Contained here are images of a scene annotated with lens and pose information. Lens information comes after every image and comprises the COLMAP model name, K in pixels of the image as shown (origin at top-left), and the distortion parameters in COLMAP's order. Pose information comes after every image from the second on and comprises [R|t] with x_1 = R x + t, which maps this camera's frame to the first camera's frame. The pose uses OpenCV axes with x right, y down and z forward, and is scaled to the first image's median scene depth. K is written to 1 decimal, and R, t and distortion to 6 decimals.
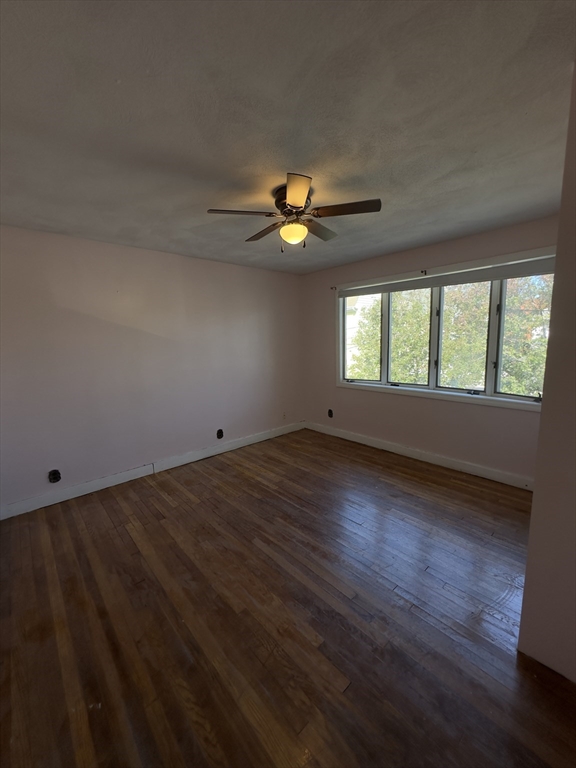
lens RADIAL K [[304.3, 0, 287.4], [0, 304.3, 381.8], [0, 0, 1]] dist [-0.015470, 0.000152]
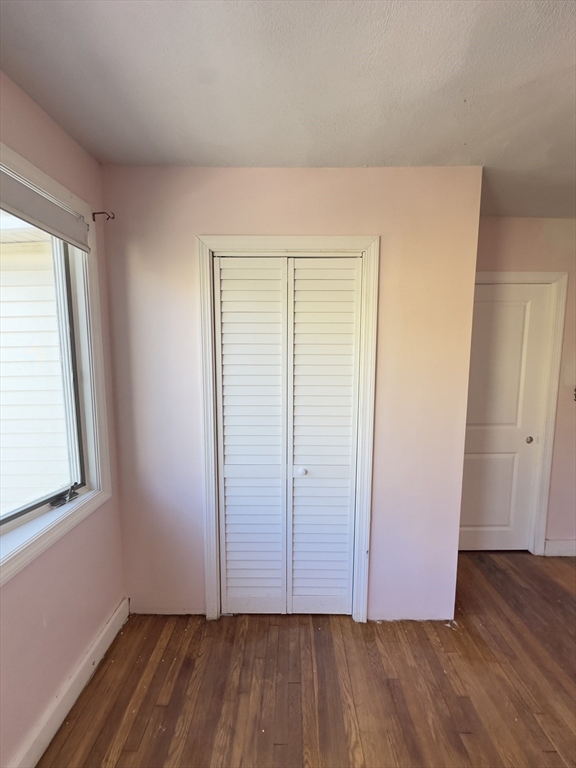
lens RADIAL K [[304.3, 0, 287.4], [0, 304.3, 381.8], [0, 0, 1]] dist [-0.015470, 0.000152]
pose [[-0.734515, -0.039032, 0.677469, 0.253506], [0.122820, 0.974209, 0.189291, -0.177683], [-0.667385, 0.222244, -0.710778, 1.099598]]
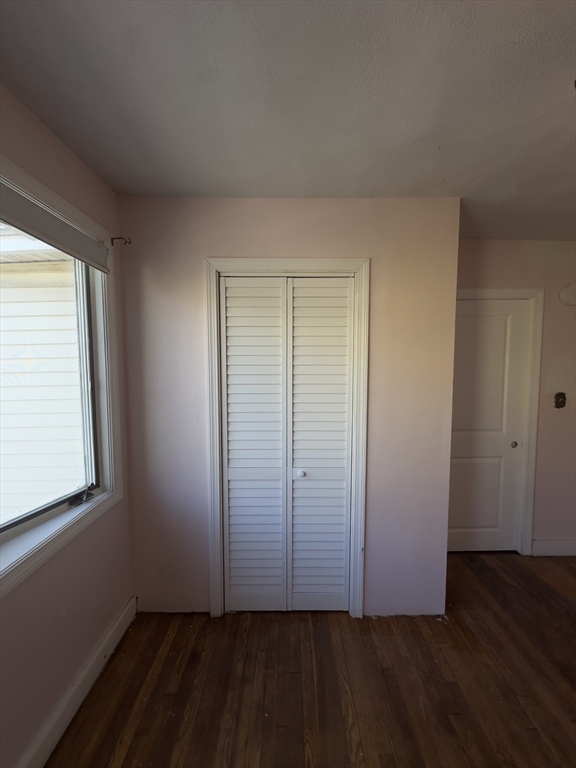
lens RADIAL K [[304.3, 0, 287.4], [0, 304.3, 381.8], [0, 0, 1]] dist [-0.015470, 0.000152]
pose [[-0.740967, -0.012890, 0.671417, 0.221854], [0.124282, 0.979912, 0.155969, -0.183326], [-0.659940, 0.199013, -0.724481, 1.141568]]
